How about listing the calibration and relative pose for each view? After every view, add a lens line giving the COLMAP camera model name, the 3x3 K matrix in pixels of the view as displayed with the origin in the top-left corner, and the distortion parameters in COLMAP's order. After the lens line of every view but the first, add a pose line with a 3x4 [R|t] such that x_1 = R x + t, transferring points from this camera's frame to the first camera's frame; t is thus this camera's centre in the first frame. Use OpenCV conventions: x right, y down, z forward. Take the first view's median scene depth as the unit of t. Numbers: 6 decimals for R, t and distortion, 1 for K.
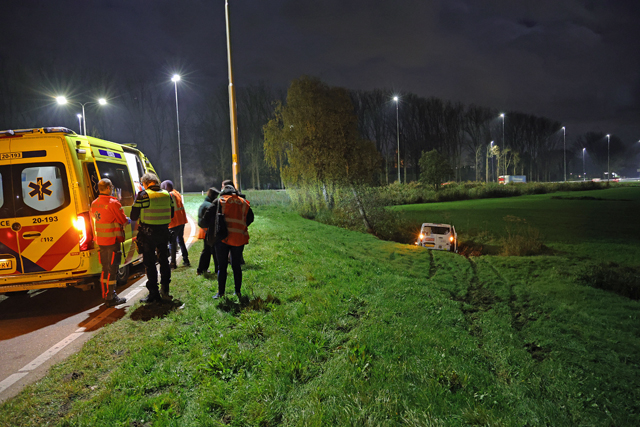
lens RADIAL K [[439.8, 0, 322.1], [0, 439.8, 222.9], [0, 0, 1]] dist [-0.076765, 0.004731]
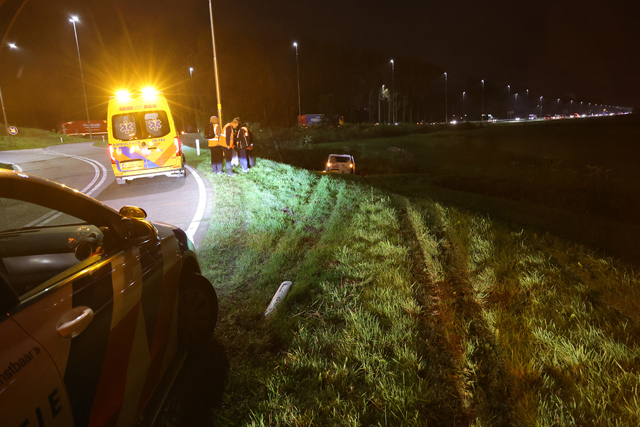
lens RADIAL K [[439.8, 0, 322.1], [0, 439.8, 222.9], [0, 0, 1]] dist [-0.076765, 0.004731]
pose [[0.972999, -0.058118, 0.223373, -0.047574], [0.029333, 0.991069, 0.130086, 0.016212], [-0.228939, -0.120021, 0.966013, -0.140800]]
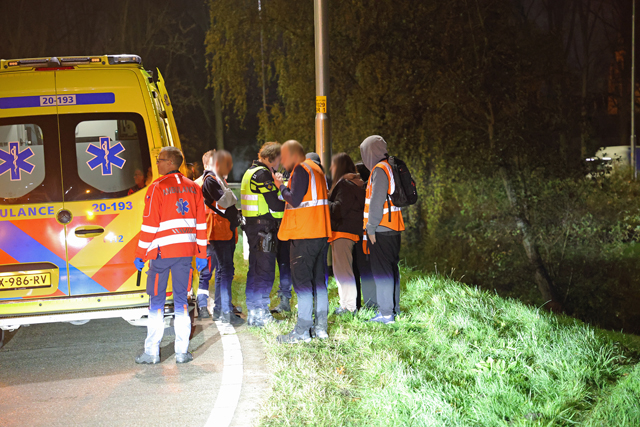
lens RADIAL K [[1617.9, 0, 320.0], [0, 1617.9, 213.5], [0, 0, 1]] dist [0.101627, 7.983466]
pose [[0.999738, 0.021397, -0.008120, -0.040934], [-0.021848, 0.997950, -0.060146, 0.016702], [0.006817, 0.060307, 0.998157, -0.162560]]
